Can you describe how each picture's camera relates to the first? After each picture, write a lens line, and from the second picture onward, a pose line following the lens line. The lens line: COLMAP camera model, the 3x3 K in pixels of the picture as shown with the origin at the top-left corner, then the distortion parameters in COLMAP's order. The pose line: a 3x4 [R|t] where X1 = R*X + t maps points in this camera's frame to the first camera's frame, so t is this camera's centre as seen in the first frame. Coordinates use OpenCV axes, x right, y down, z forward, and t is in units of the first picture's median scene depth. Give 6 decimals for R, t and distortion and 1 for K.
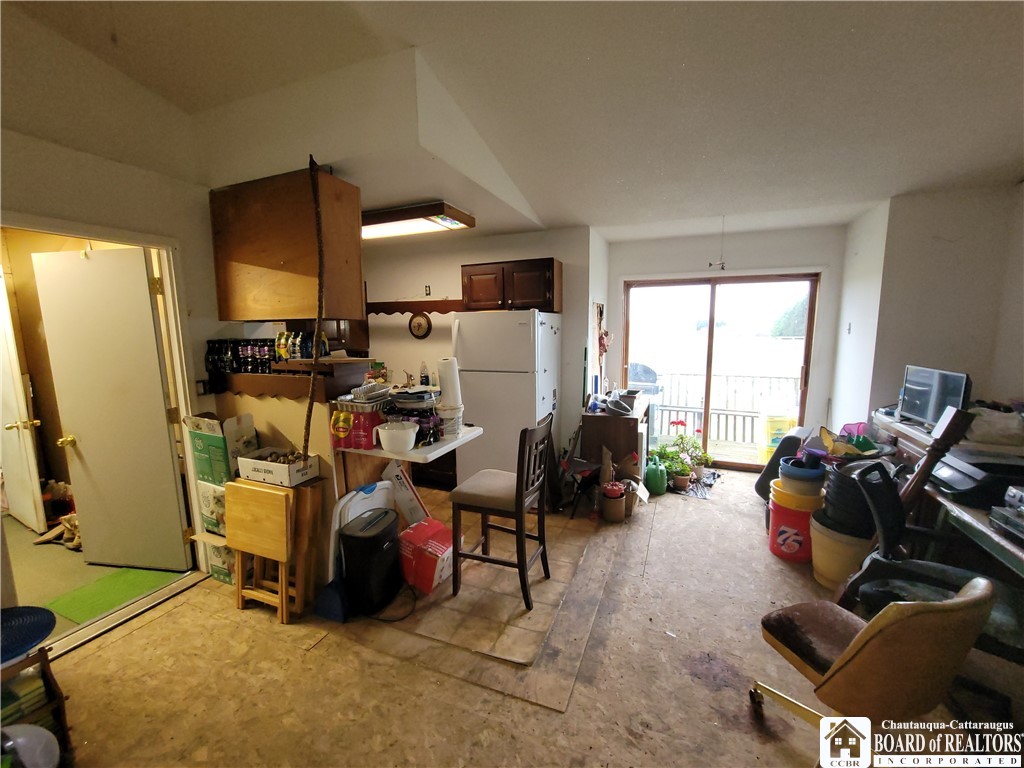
lens RADIAL K [[419.5, 0, 510.6], [0, 419.5, 383.5], [0, 0, 1]] dist [-0.004073, -0.001319]
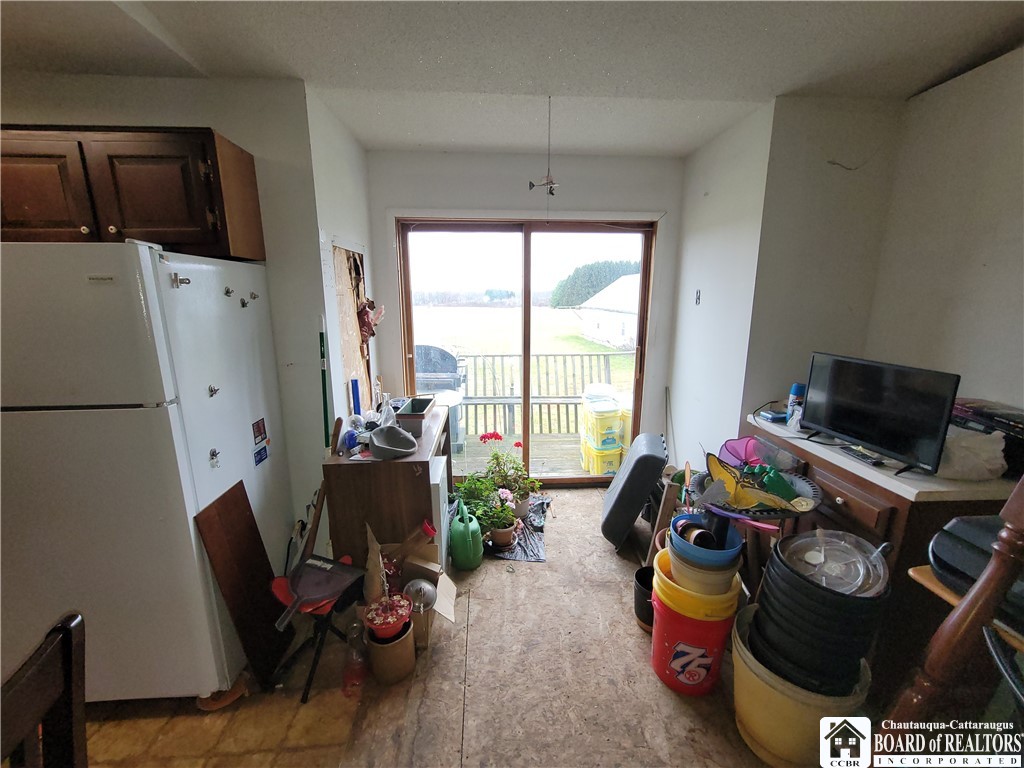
lens RADIAL K [[419.5, 0, 511.0], [0, 419.5, 384.1], [0, 0, 1]] dist [-0.004073, -0.001319]
pose [[0.894637, -0.084706, 0.438692, 0.173740], [0.053858, 0.995150, 0.082316, -0.058437], [-0.443537, -0.050016, 0.894860, 0.480886]]
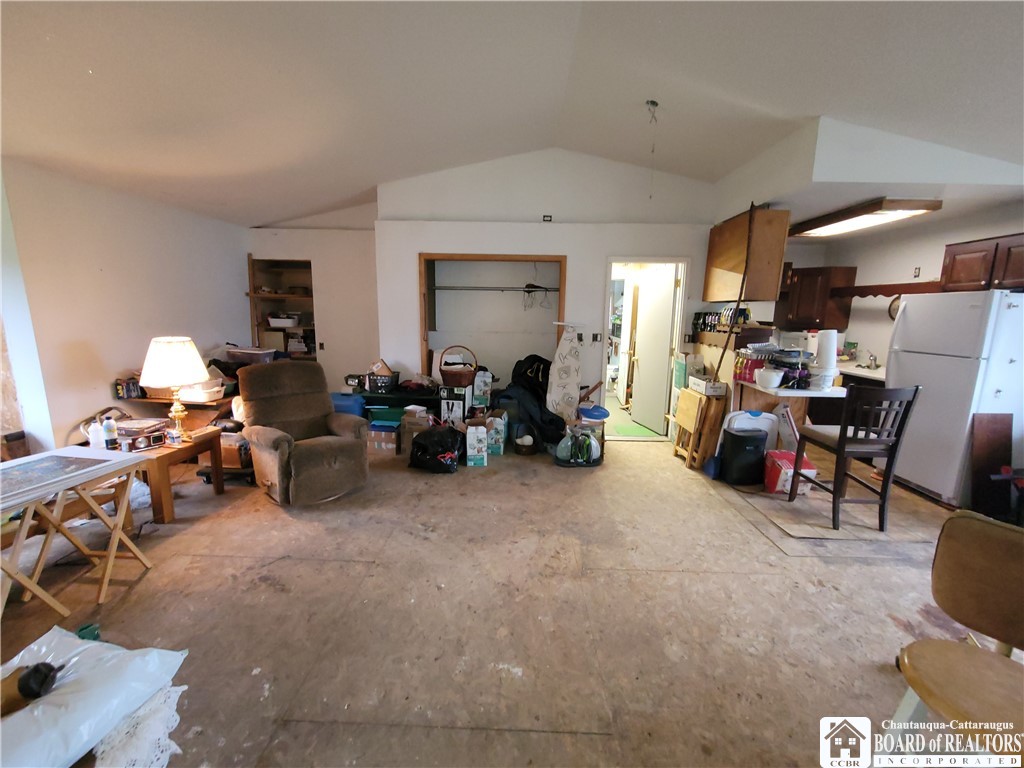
lens RADIAL K [[419.5, 0, 512.0], [0, 419.5, 387.0], [0, 0, 1]] dist [-0.004073, -0.001319]
pose [[0.362049, 0.184604, -0.913697, 0.514629], [-0.145518, 0.979370, 0.140211, 0.053351], [0.920731, 0.082196, 0.381443, -0.283741]]
